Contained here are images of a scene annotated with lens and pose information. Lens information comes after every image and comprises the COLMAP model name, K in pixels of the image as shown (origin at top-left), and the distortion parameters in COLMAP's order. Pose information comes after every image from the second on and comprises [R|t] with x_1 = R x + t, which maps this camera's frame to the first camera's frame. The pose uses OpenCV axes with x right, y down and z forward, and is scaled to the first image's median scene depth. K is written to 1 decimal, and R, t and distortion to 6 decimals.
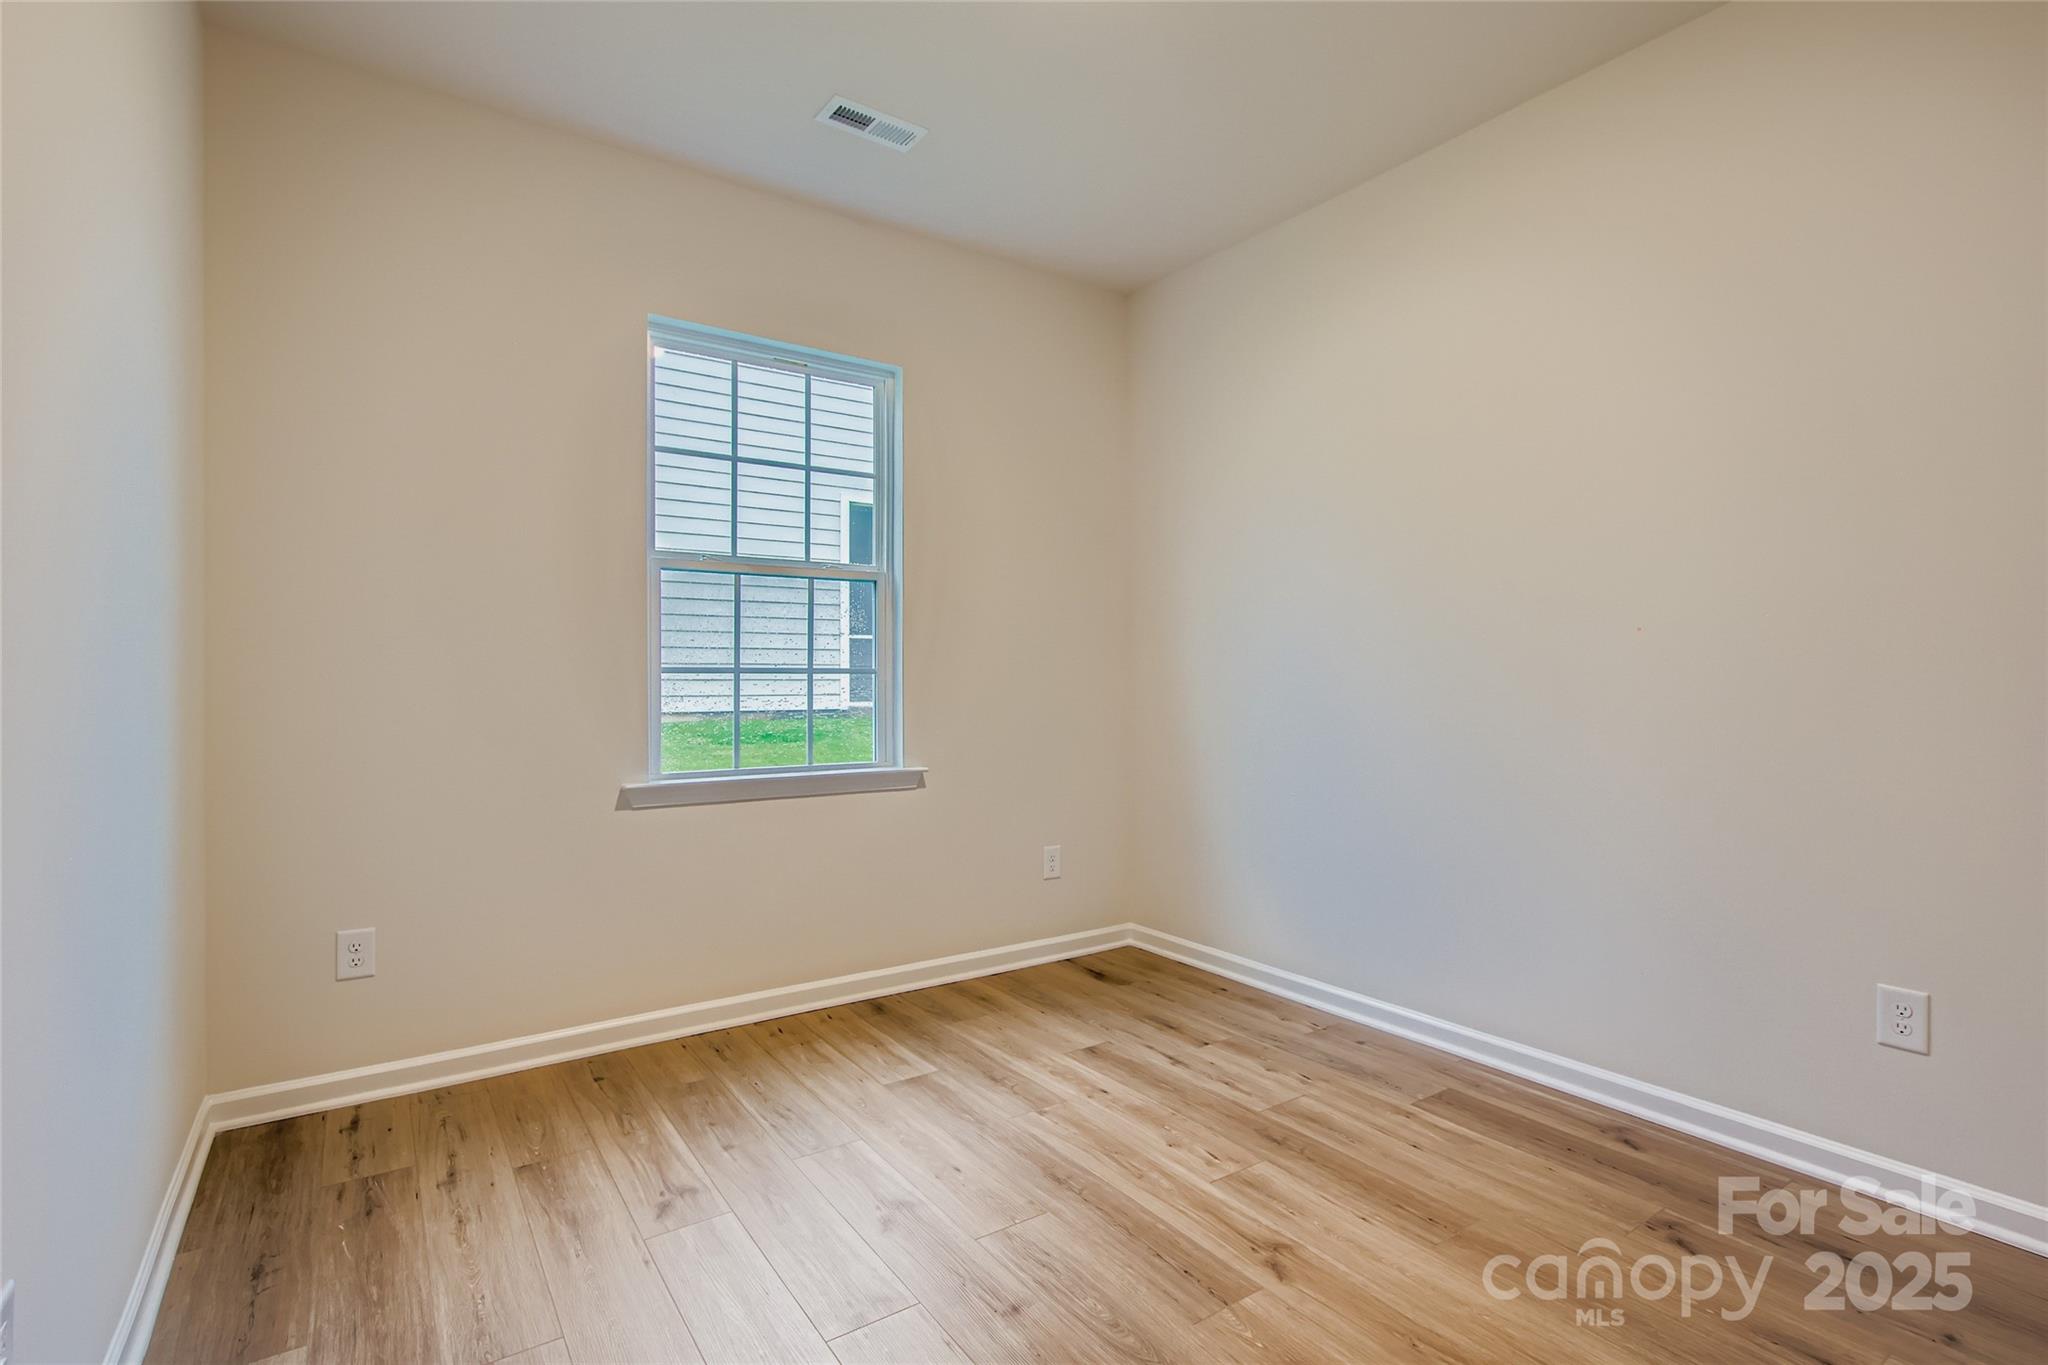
lens RADIAL K [[972.6, 0, 1041.2], [0, 972.6, 674.5], [0, 0, 1]] dist [-0.000138, 0.000071]
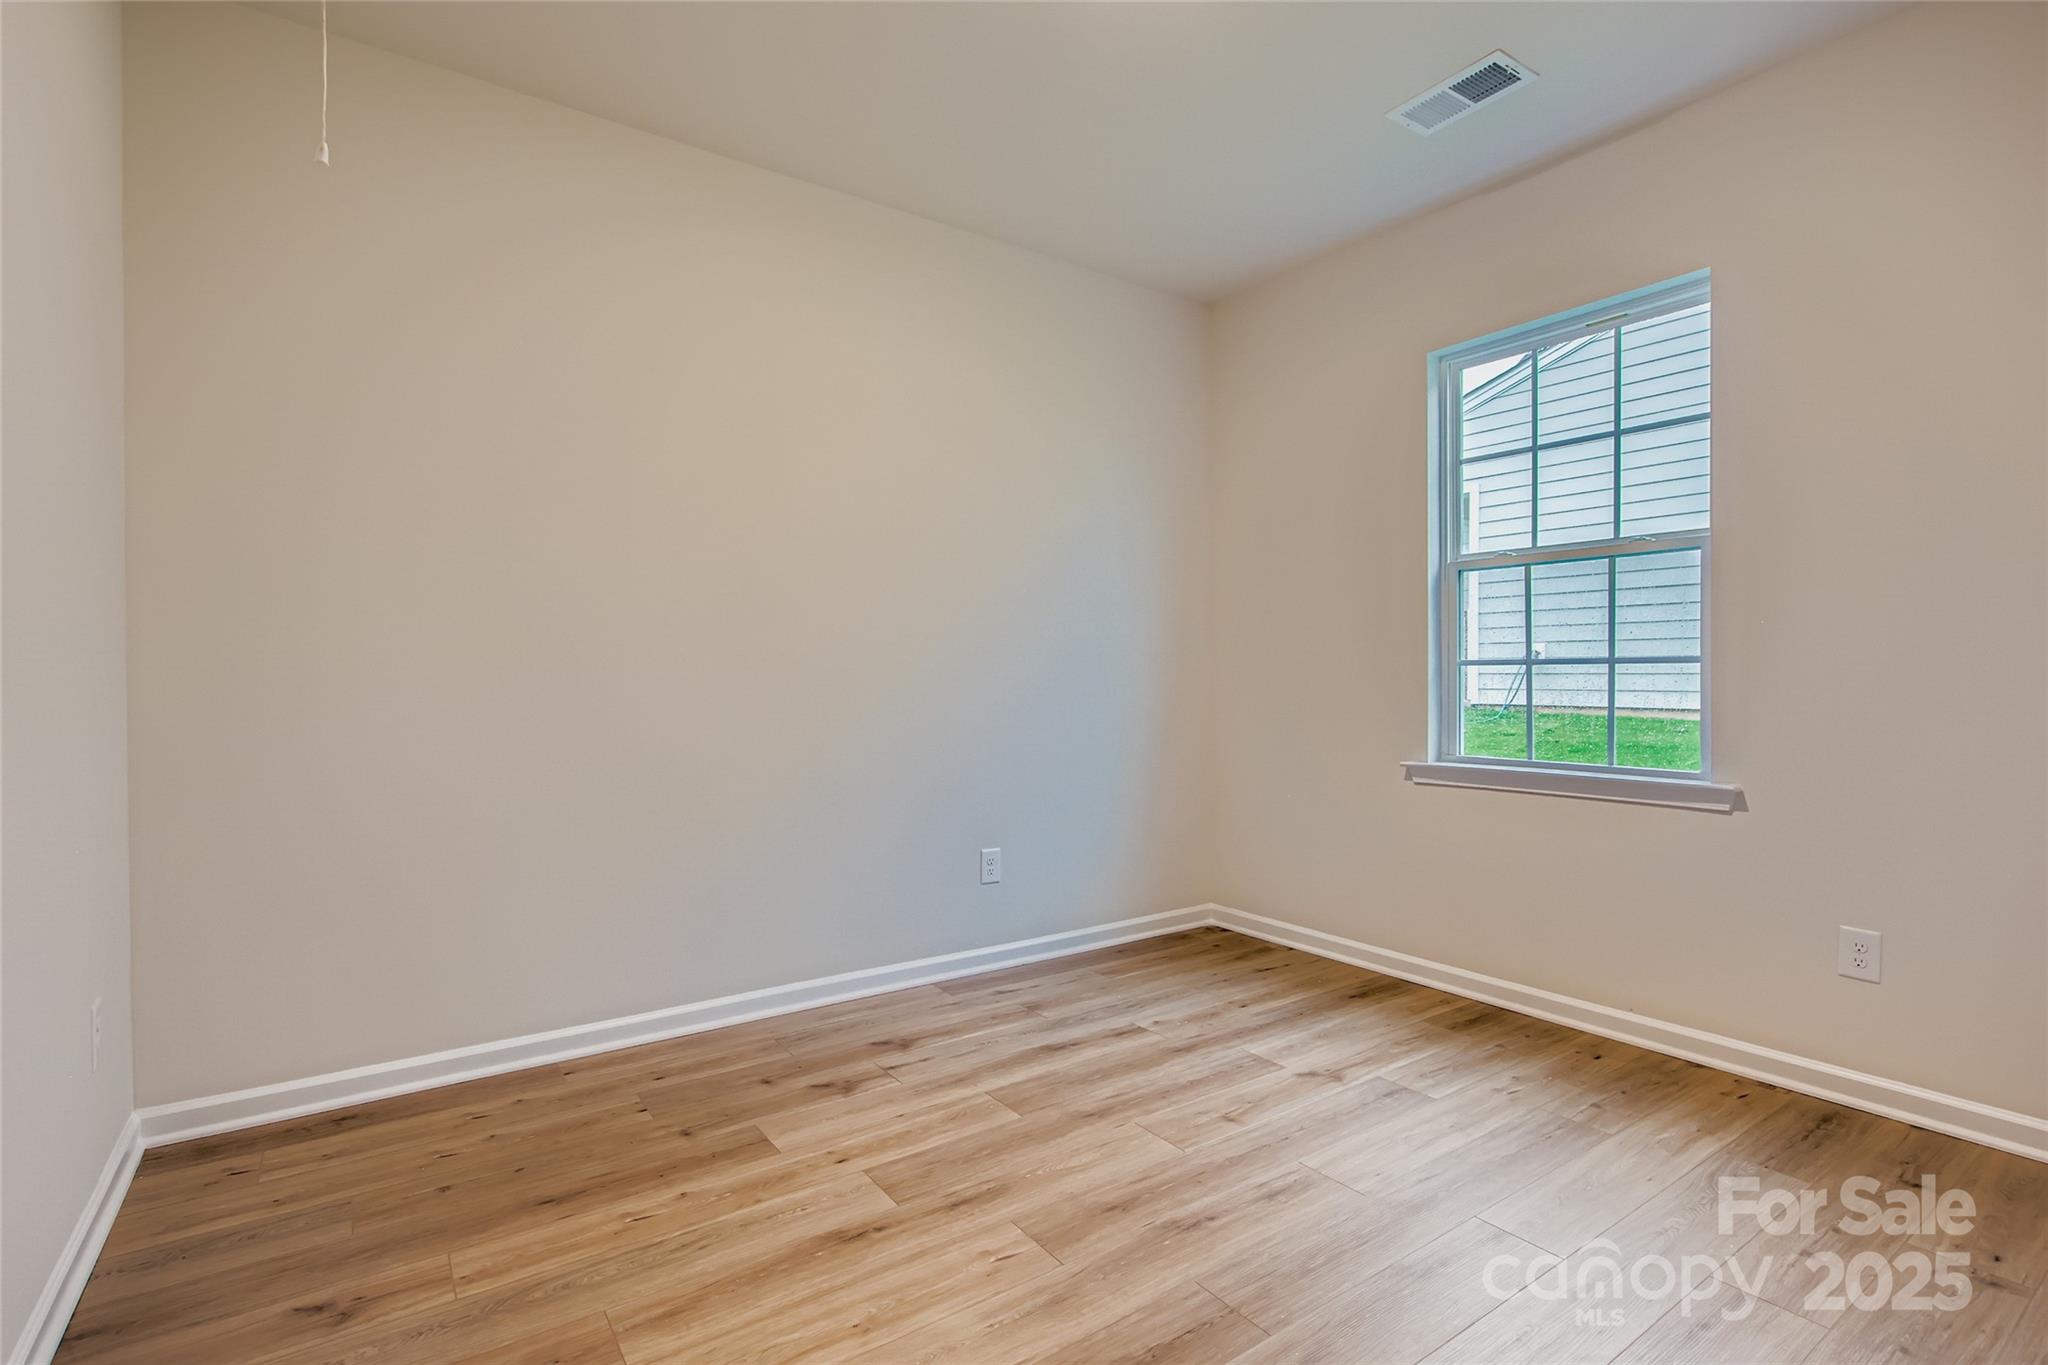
lens RADIAL K [[972.6, 0, 1041.2], [0, 972.6, 674.5], [0, 0, 1]] dist [-0.000138, 0.000071]
pose [[0.004359, 0.008018, -0.999958, 0.679209], [-0.004564, 0.999958, 0.007998, 0.001836], [0.999980, 0.004529, 0.004396, 0.491417]]
